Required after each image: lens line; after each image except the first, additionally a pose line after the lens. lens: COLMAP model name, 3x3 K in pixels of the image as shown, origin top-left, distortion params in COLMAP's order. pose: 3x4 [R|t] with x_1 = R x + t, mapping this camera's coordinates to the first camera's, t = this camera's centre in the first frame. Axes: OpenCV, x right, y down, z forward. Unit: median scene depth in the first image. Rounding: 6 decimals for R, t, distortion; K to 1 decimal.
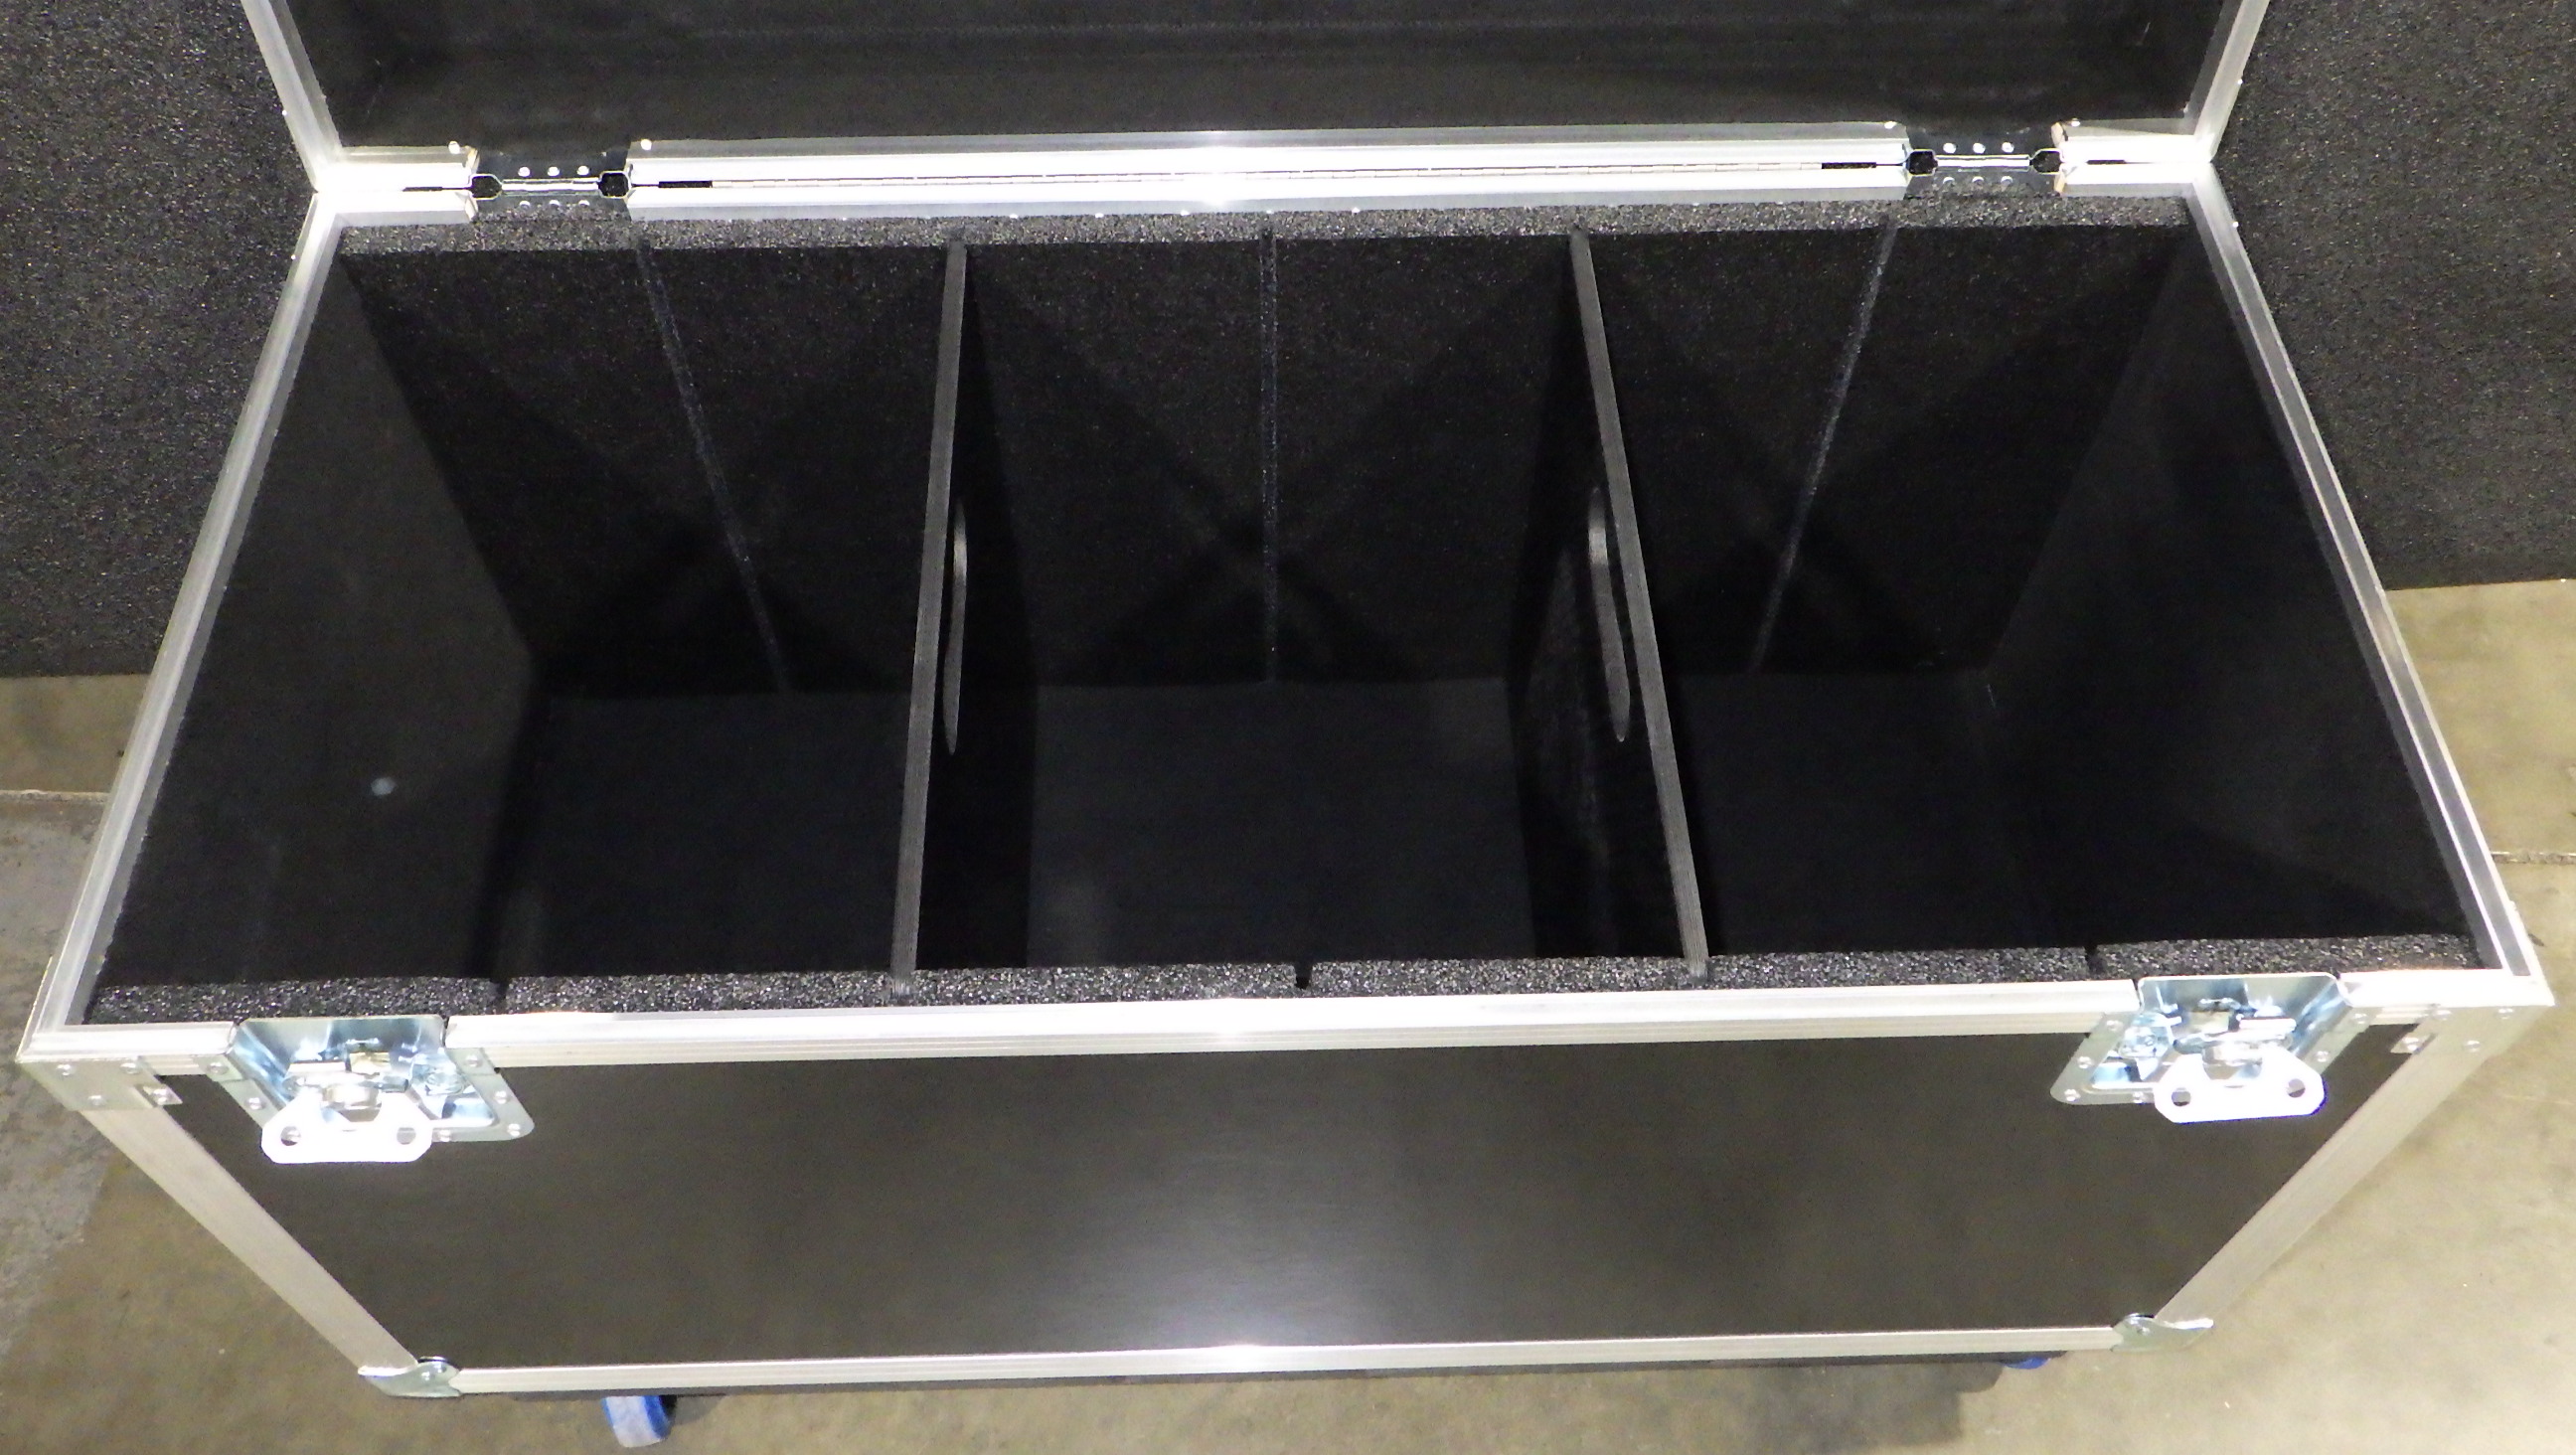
lens RADIAL K [[2154.2, 0, 1294.2], [0, 2154.2, 701.8], [0, 0, 1]] dist [-0.009385, 0.009029]
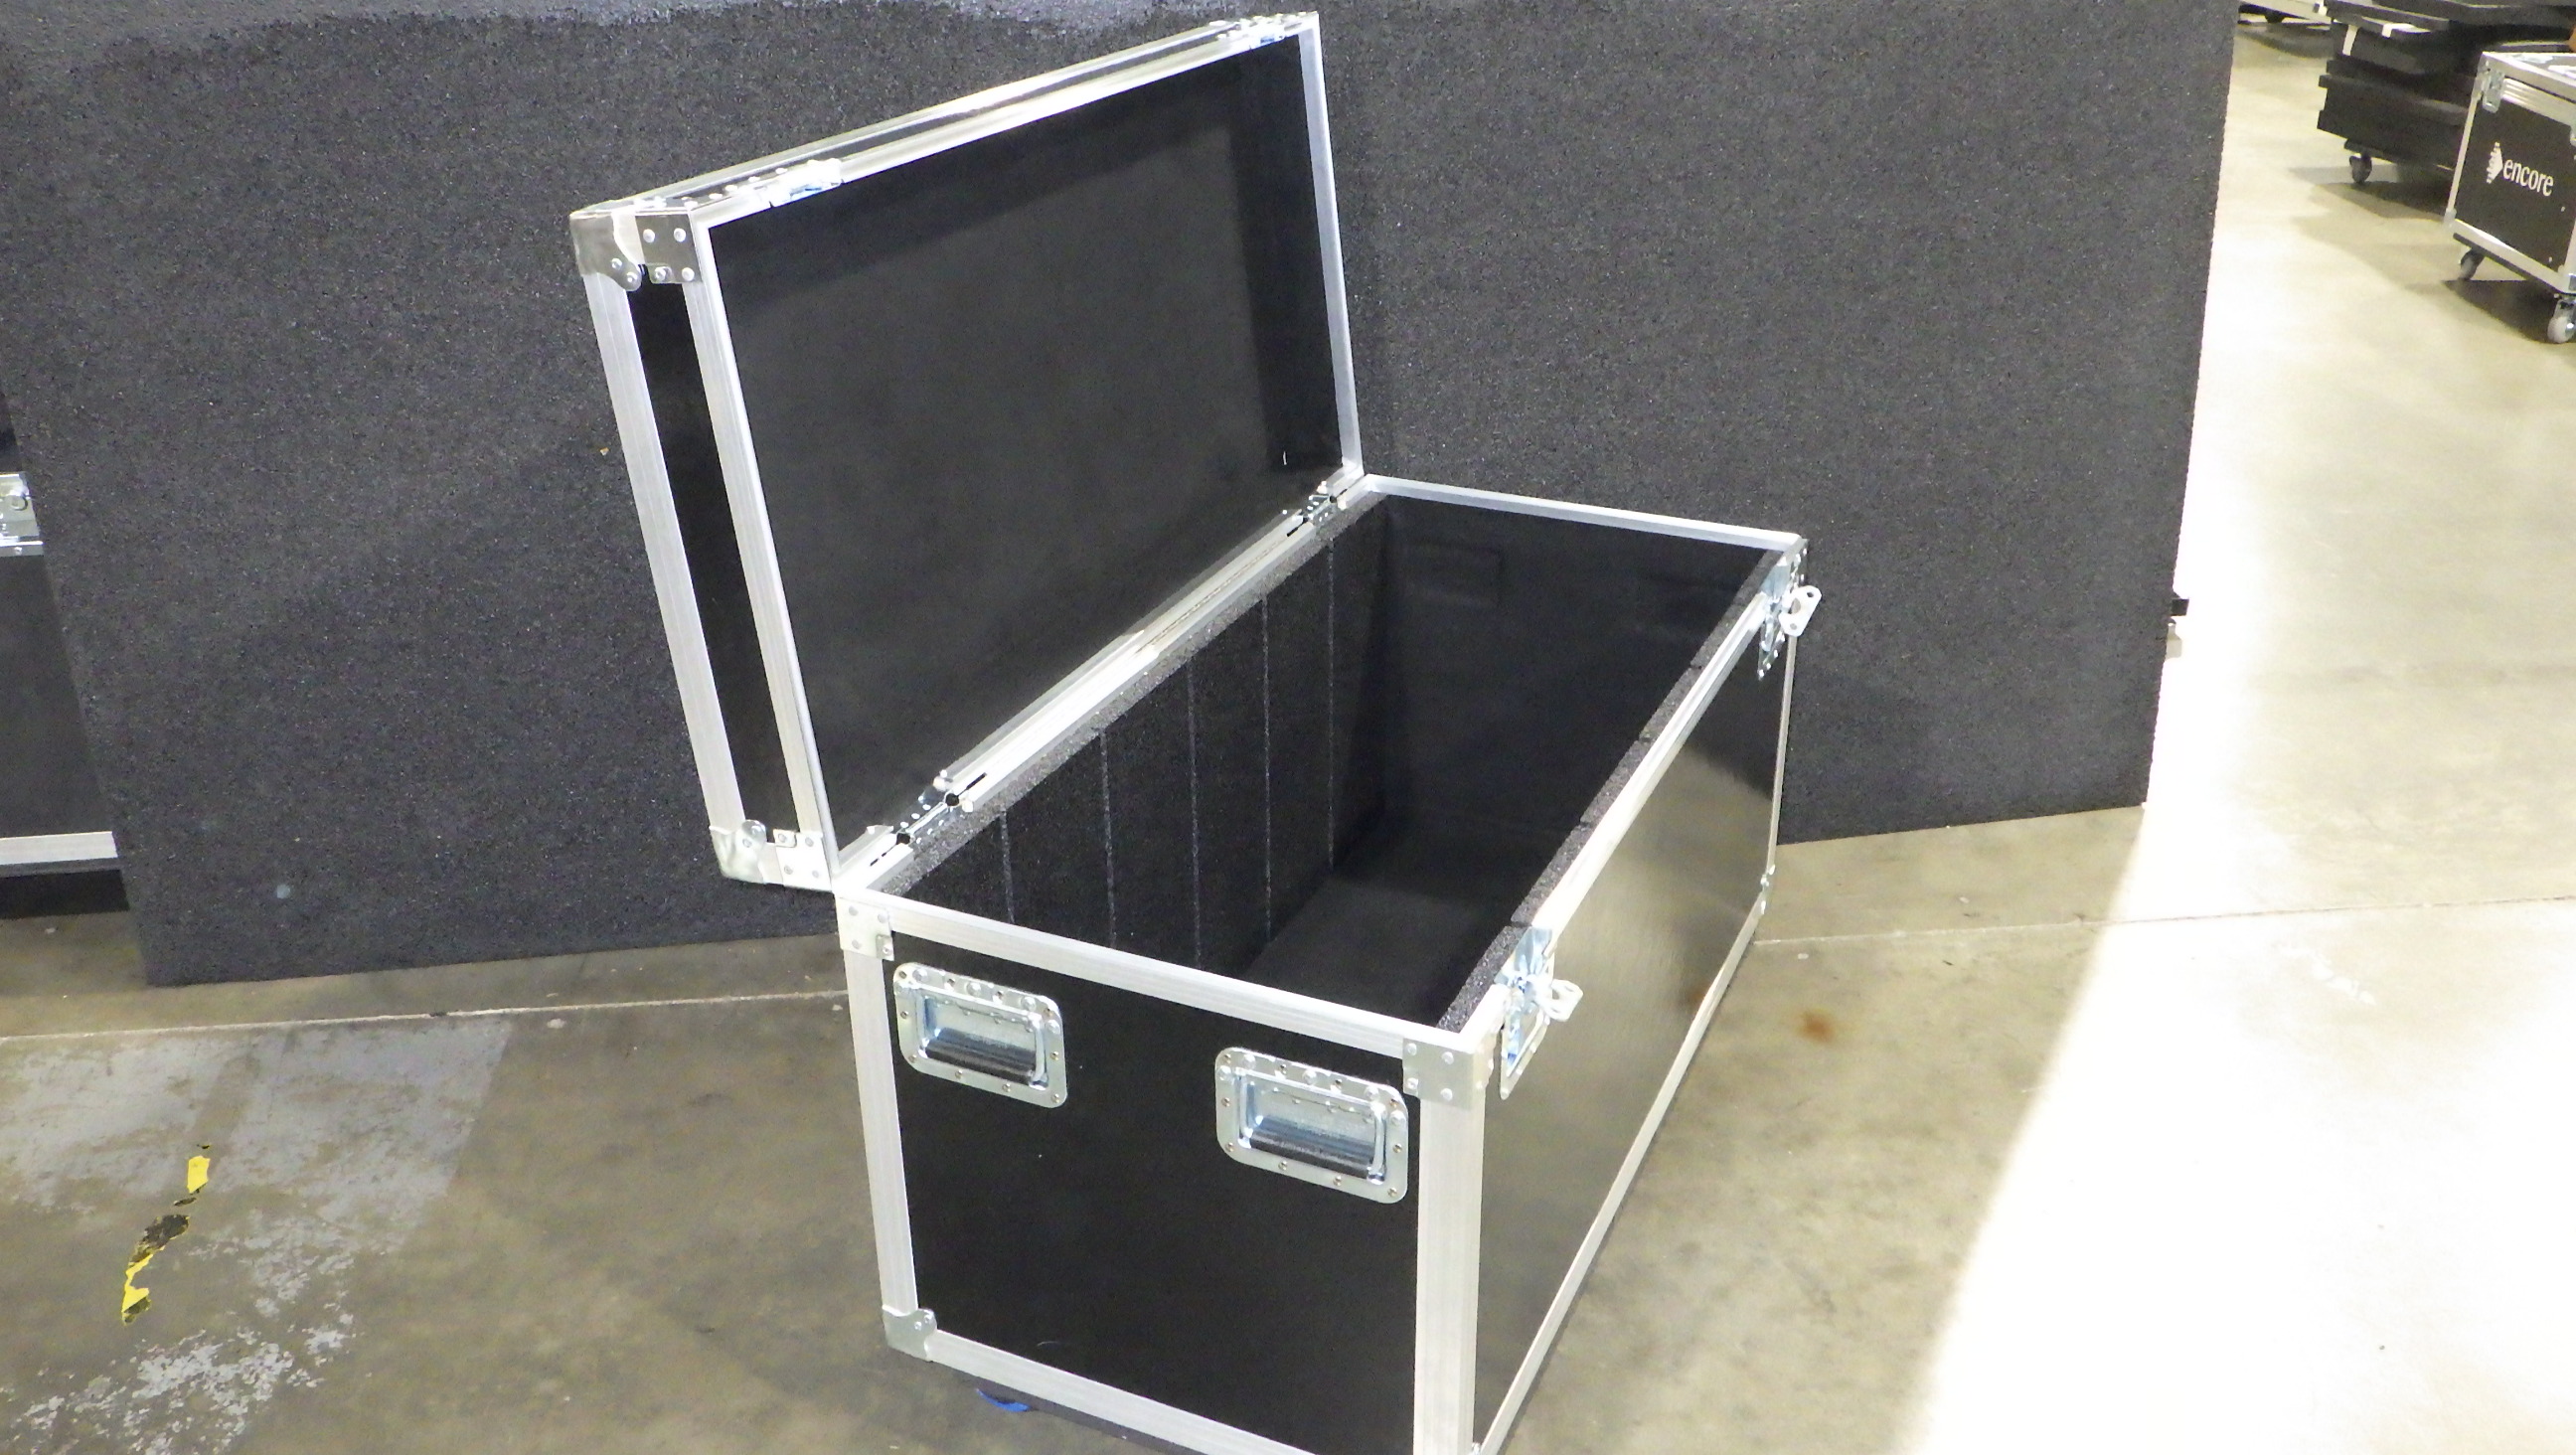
lens RADIAL K [[2154.2, 0, 1313.0], [0, 2154.2, 715.2], [0, 0, 1]] dist [-0.009385, 0.009029]
pose [[0.992699, -0.062373, 0.103240, -0.095737], [0.105170, 0.866680, -0.487653, 0.944988], [-0.059059, 0.494950, 0.866912, -0.686272]]
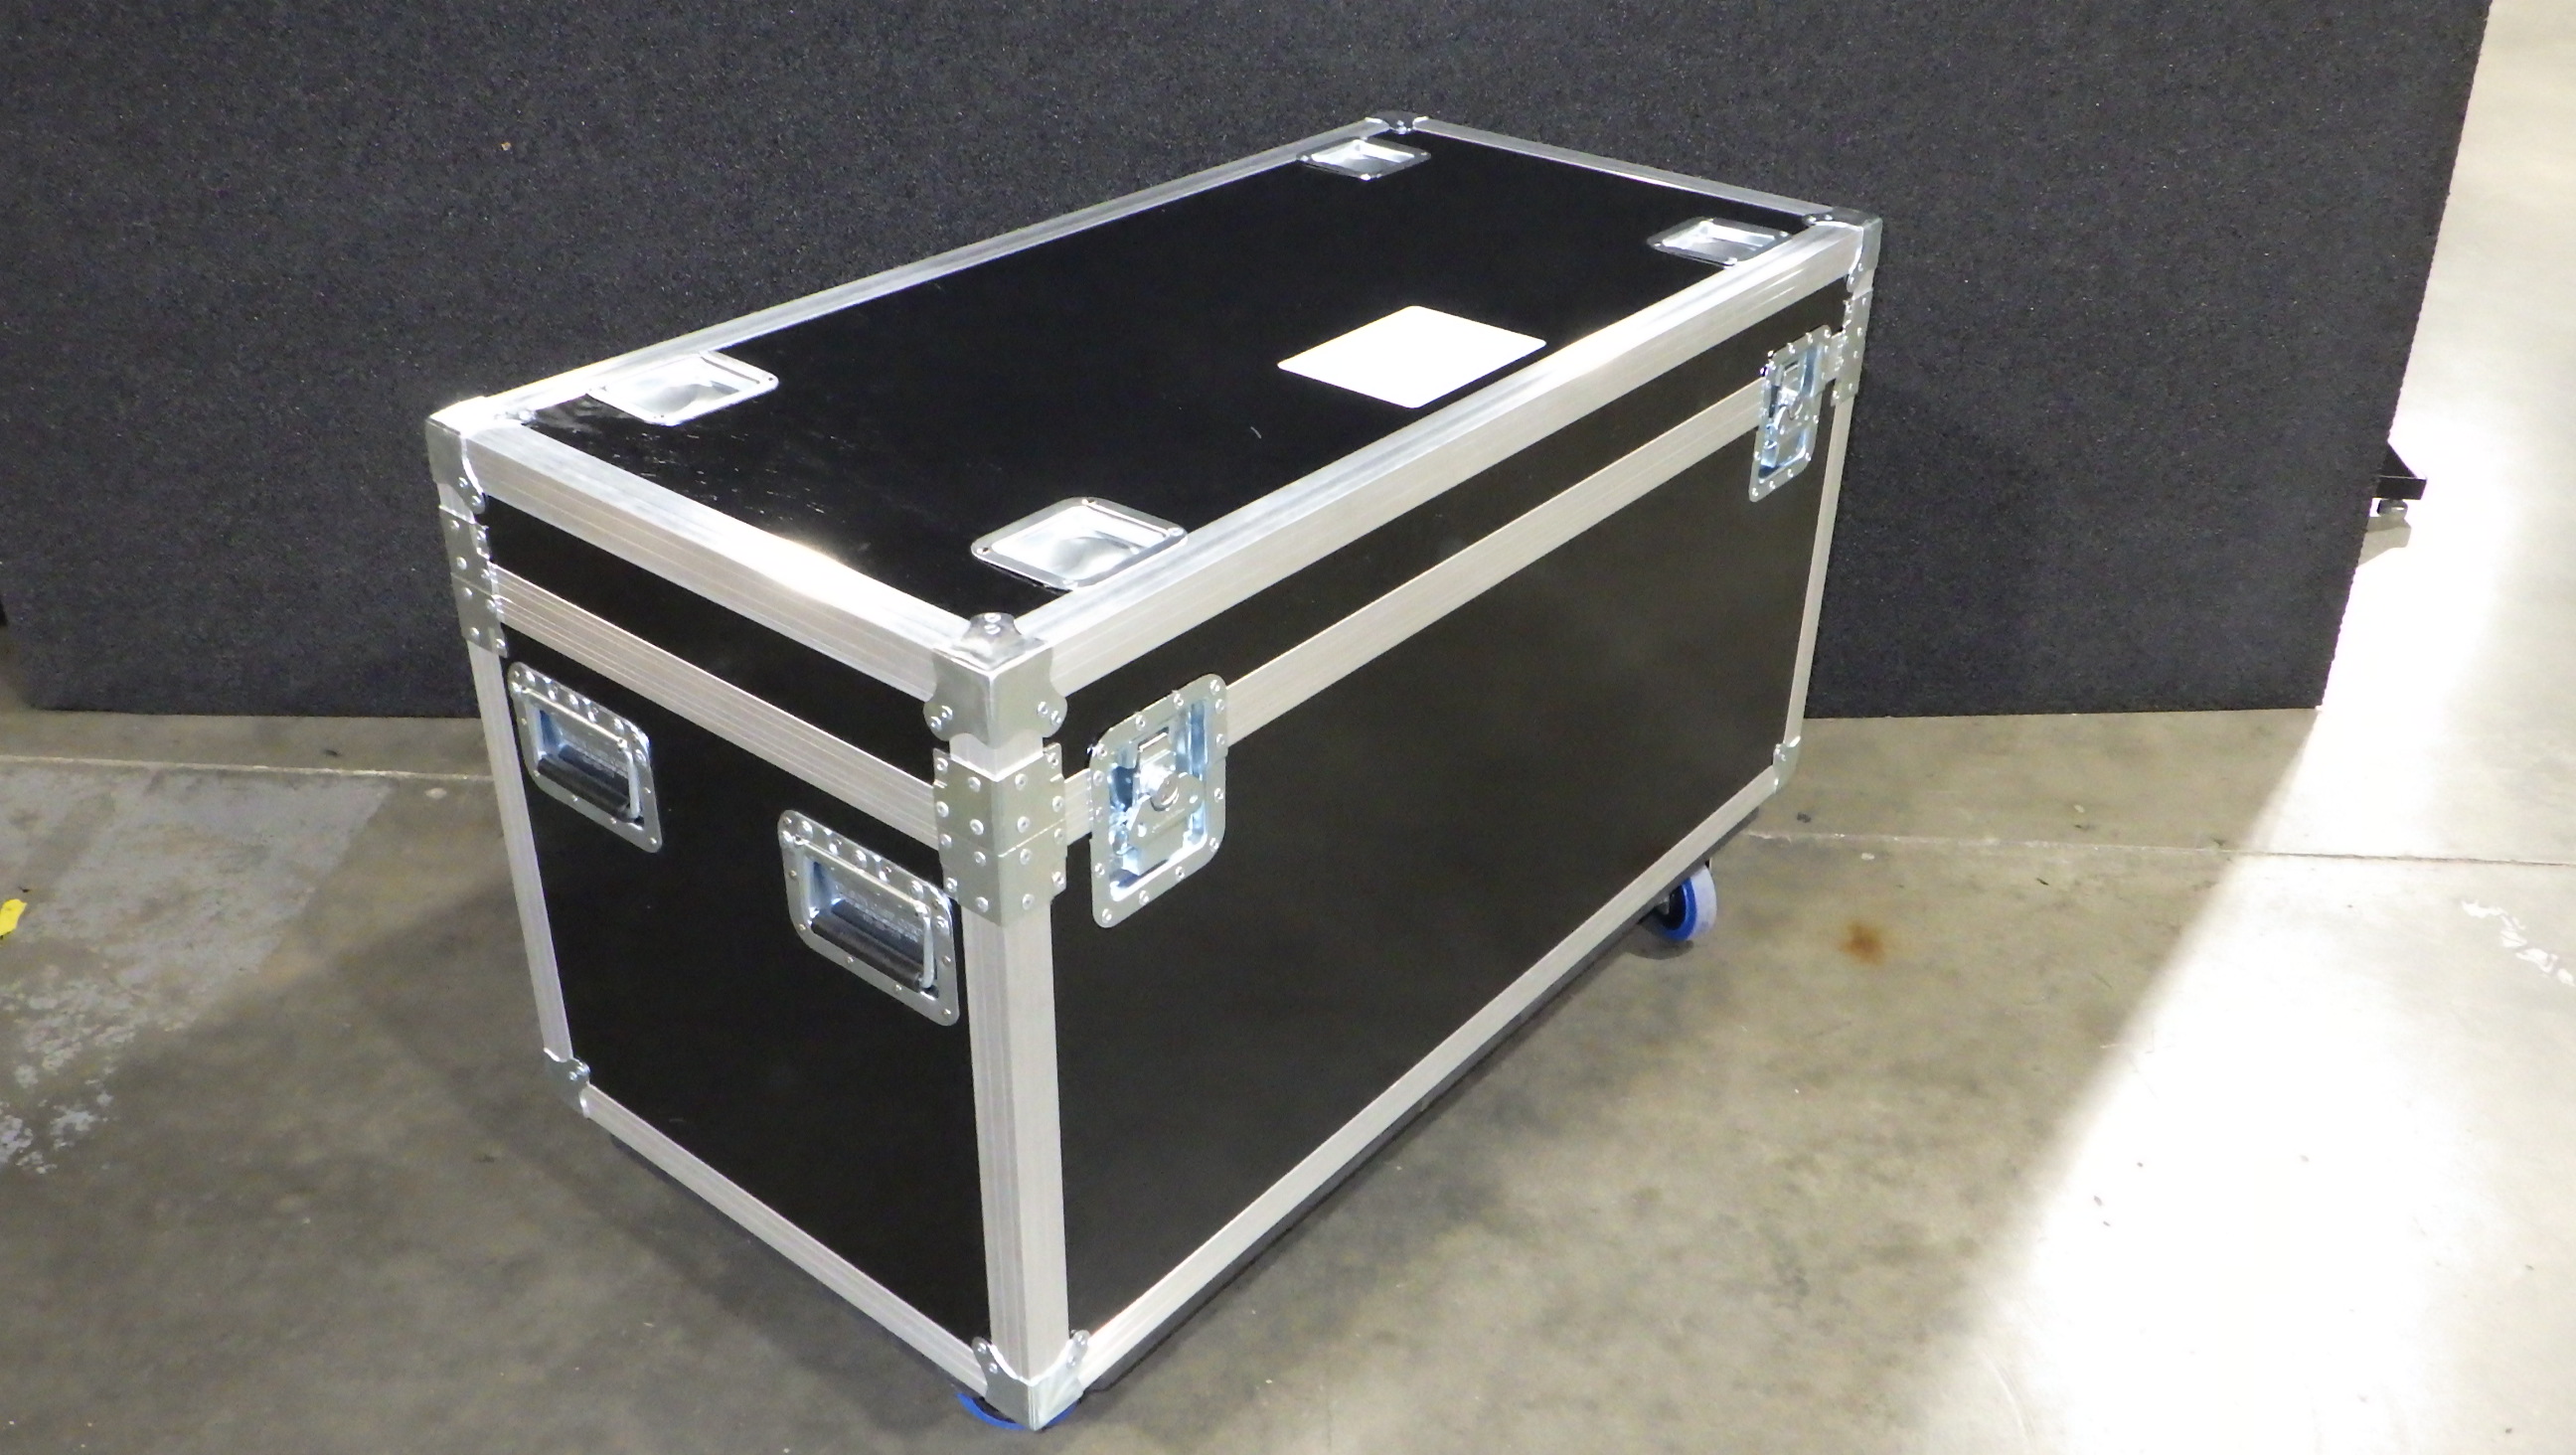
lens RADIAL K [[2154.2, 0, 1305.7], [0, 2154.2, 714.0], [0, 0, 1]] dist [-0.009385, 0.009029]
pose [[0.999711, 0.022426, -0.008631, 0.149706], [-0.023971, 0.905652, -0.423343, 0.818717], [-0.001678, 0.423428, 0.905928, -0.405109]]
